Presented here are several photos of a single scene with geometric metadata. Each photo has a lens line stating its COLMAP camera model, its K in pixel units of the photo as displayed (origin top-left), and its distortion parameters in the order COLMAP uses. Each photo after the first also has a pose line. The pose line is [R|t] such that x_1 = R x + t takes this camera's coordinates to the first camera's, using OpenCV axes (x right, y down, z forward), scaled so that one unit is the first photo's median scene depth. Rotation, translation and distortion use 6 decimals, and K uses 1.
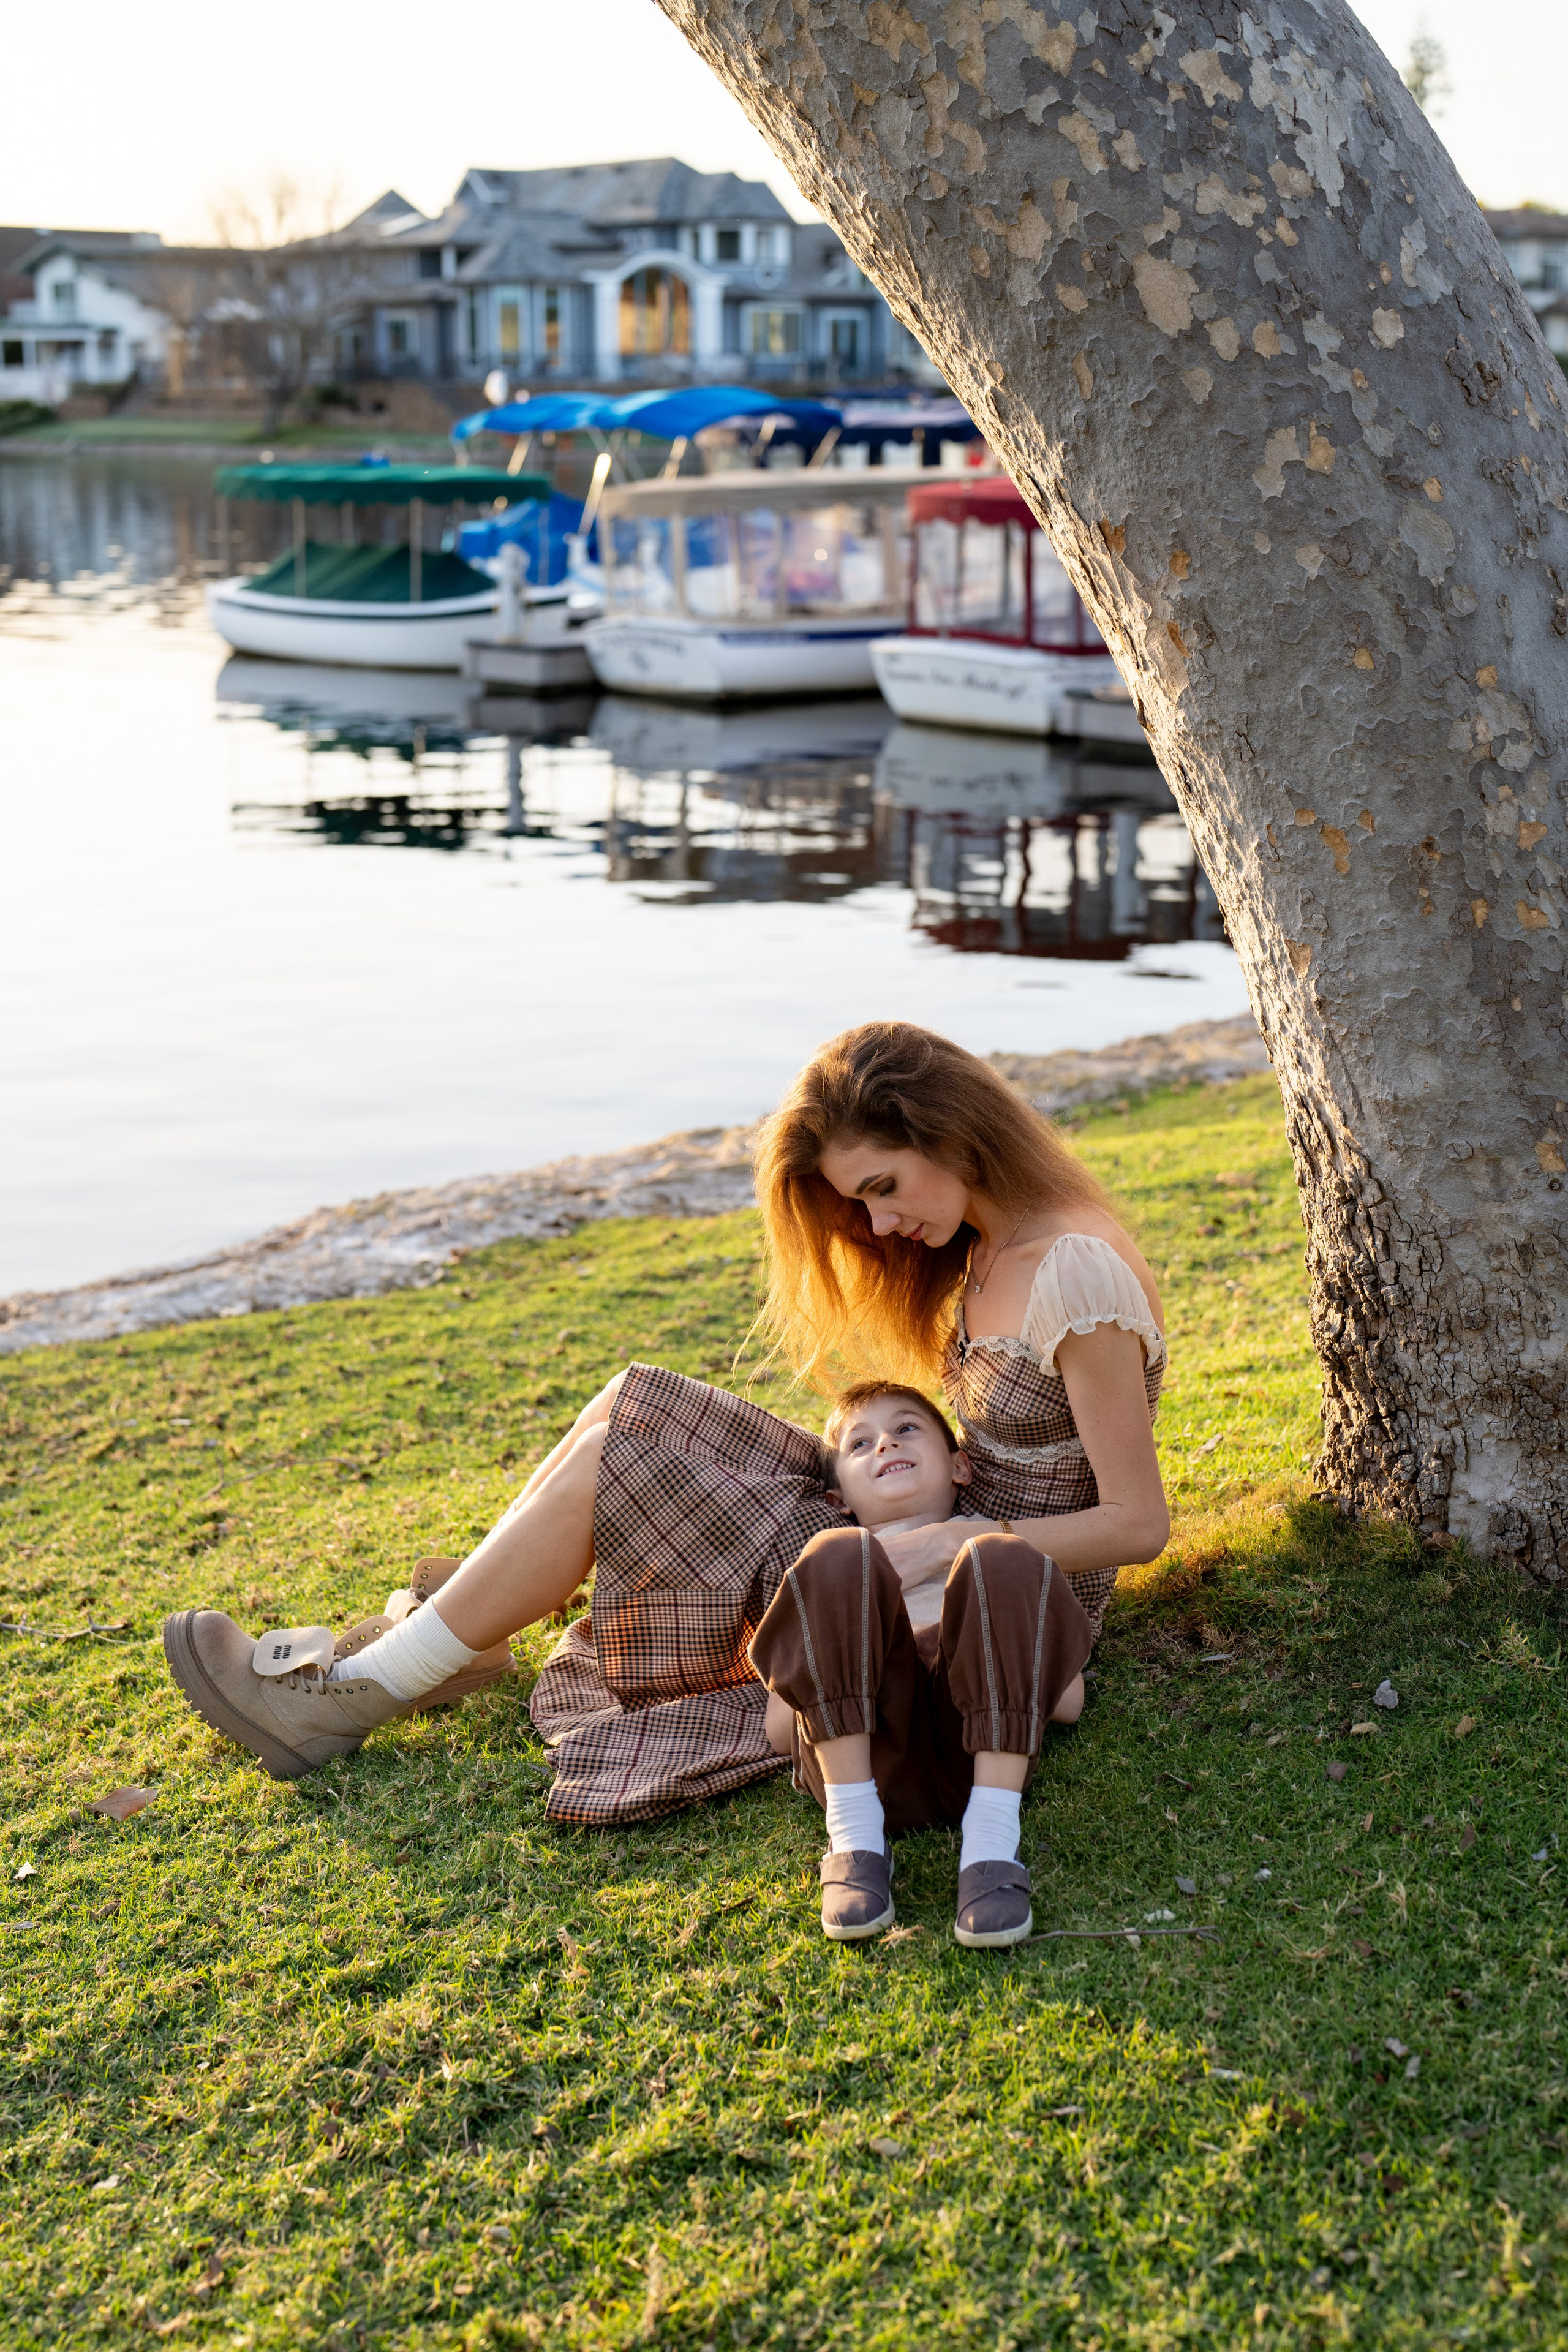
lens RADIAL K [[3491.6, 0, 784.0], [0, 3491.6, 1176.0], [0, 0, 1]] dist [-0.149176, 1.407369]
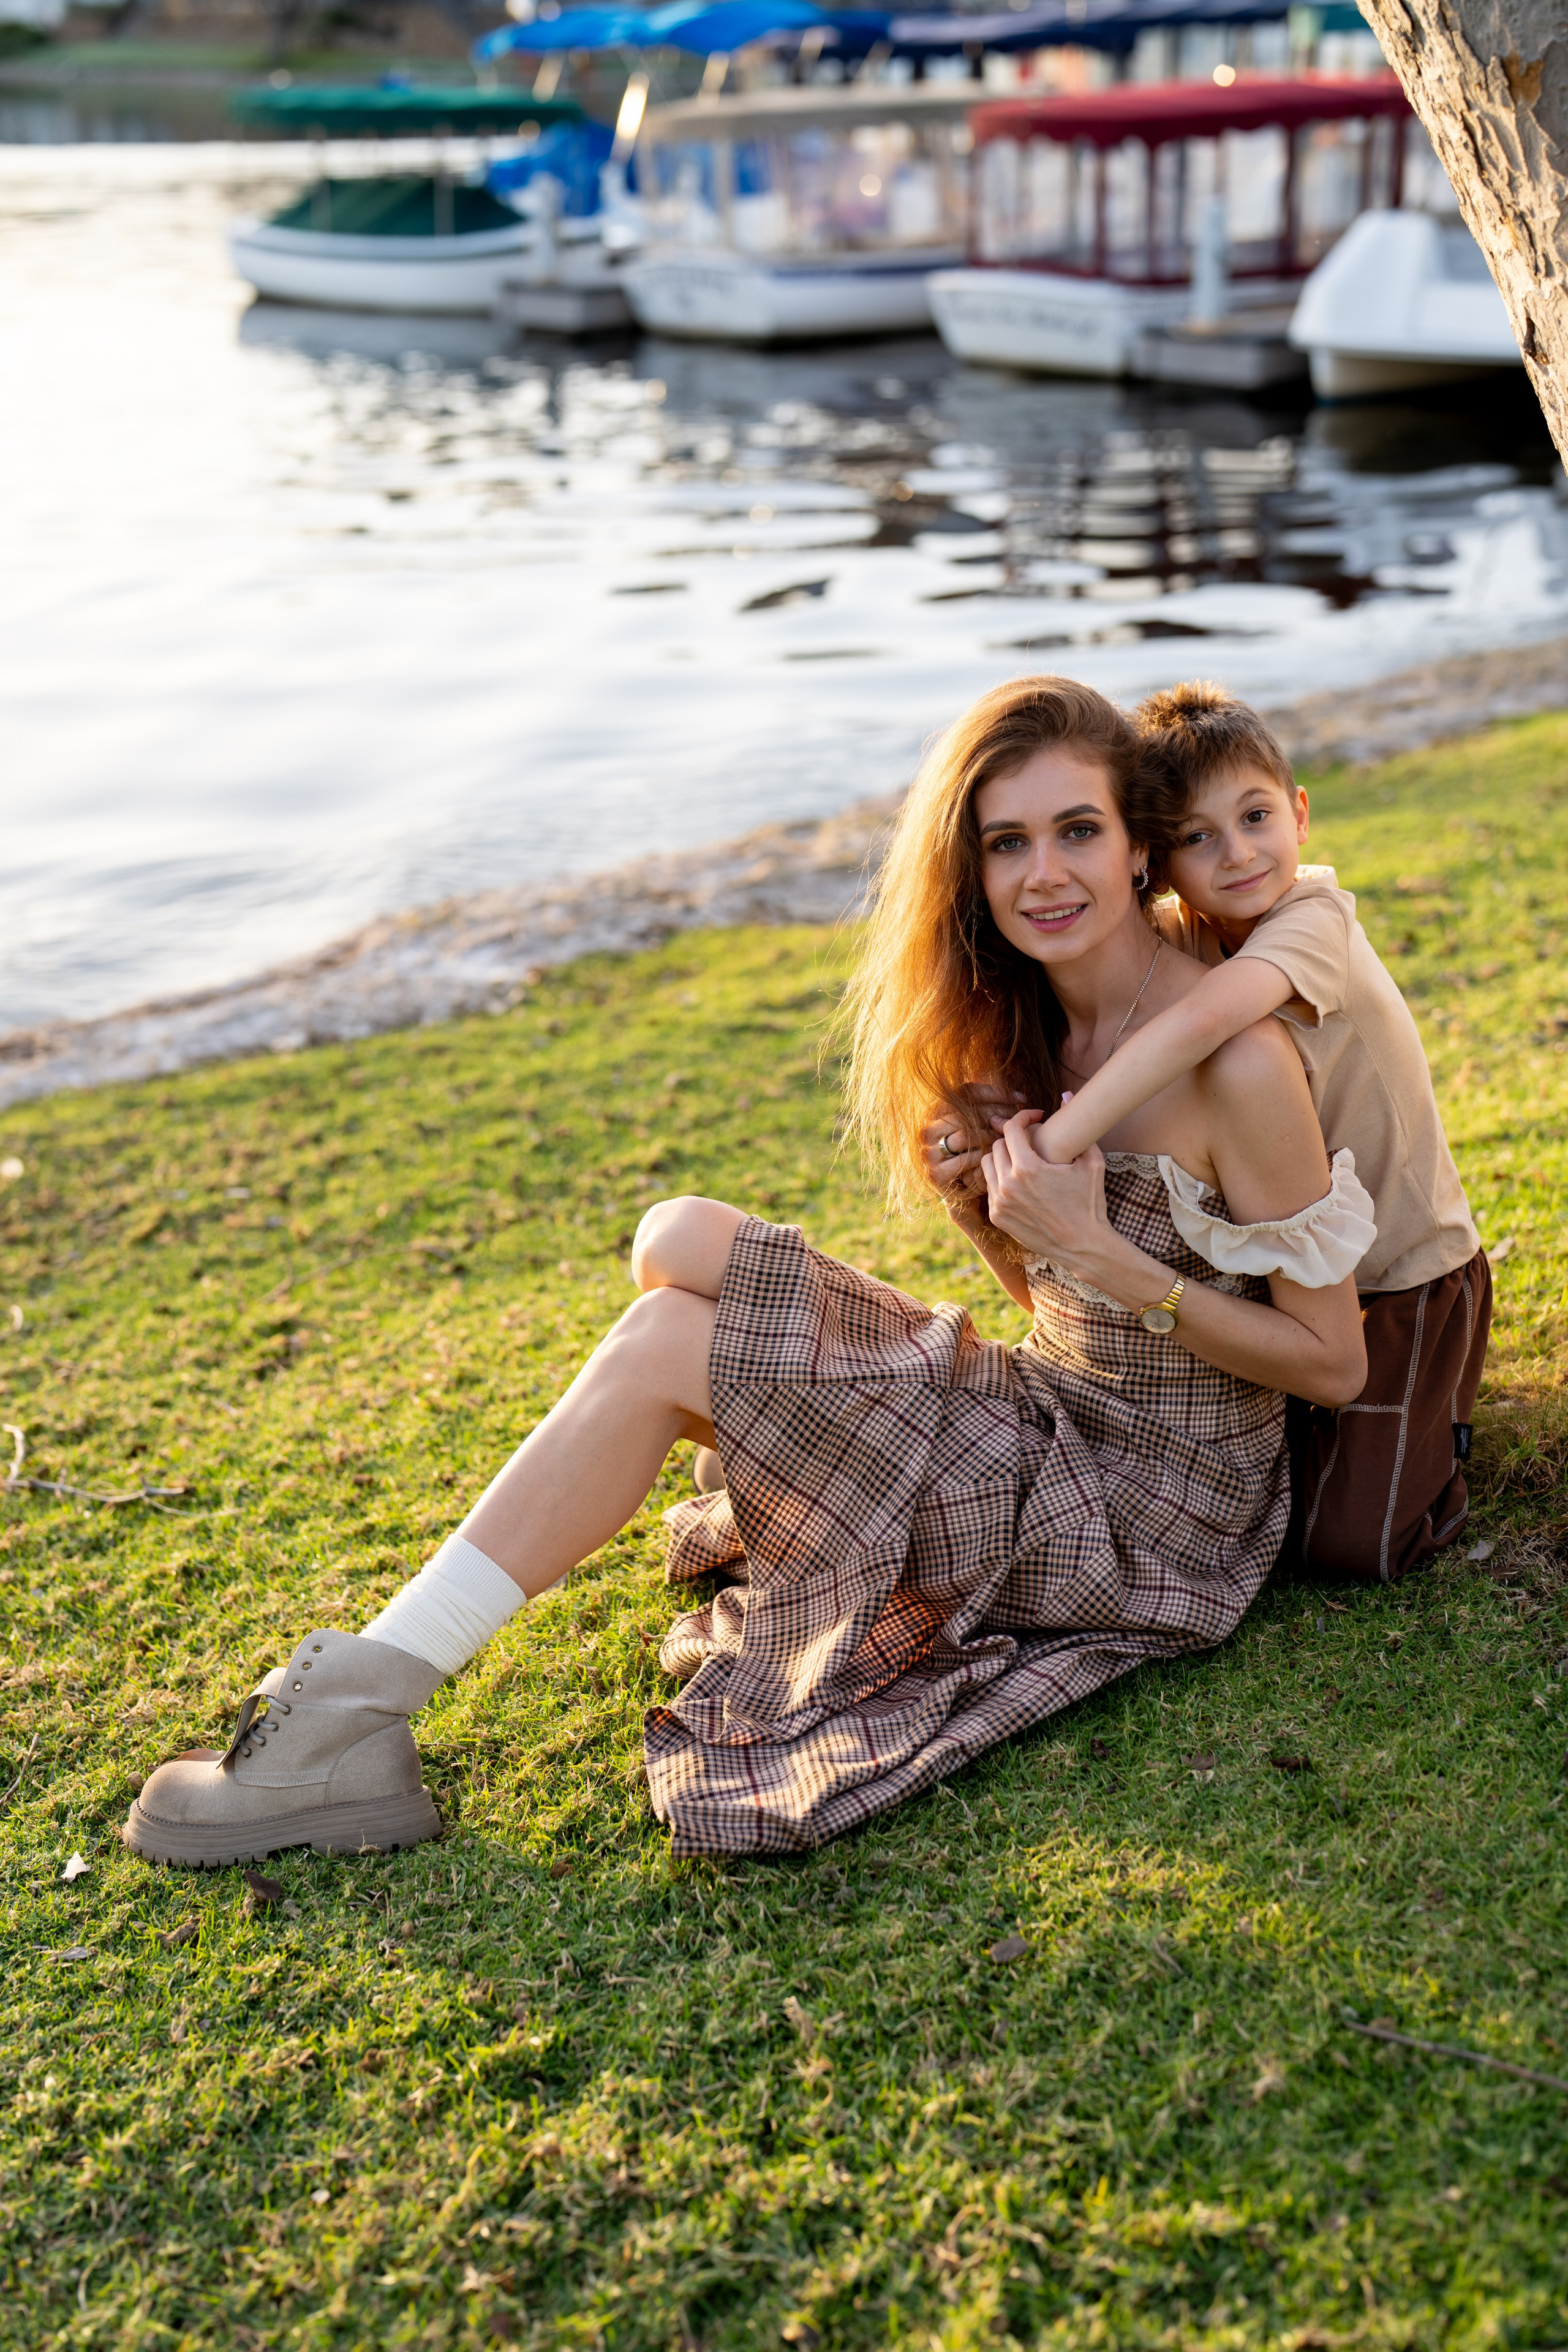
lens RADIAL K [[3491.6, 0, 784.0], [0, 3491.6, 1176.0], [0, 0, 1]] dist [-0.149176, 1.407369]
pose [[0.999918, -0.008904, -0.009178, -0.051921], [0.009769, 0.995044, 0.098950, -0.031117], [0.008251, -0.099031, 0.995050, 0.247542]]
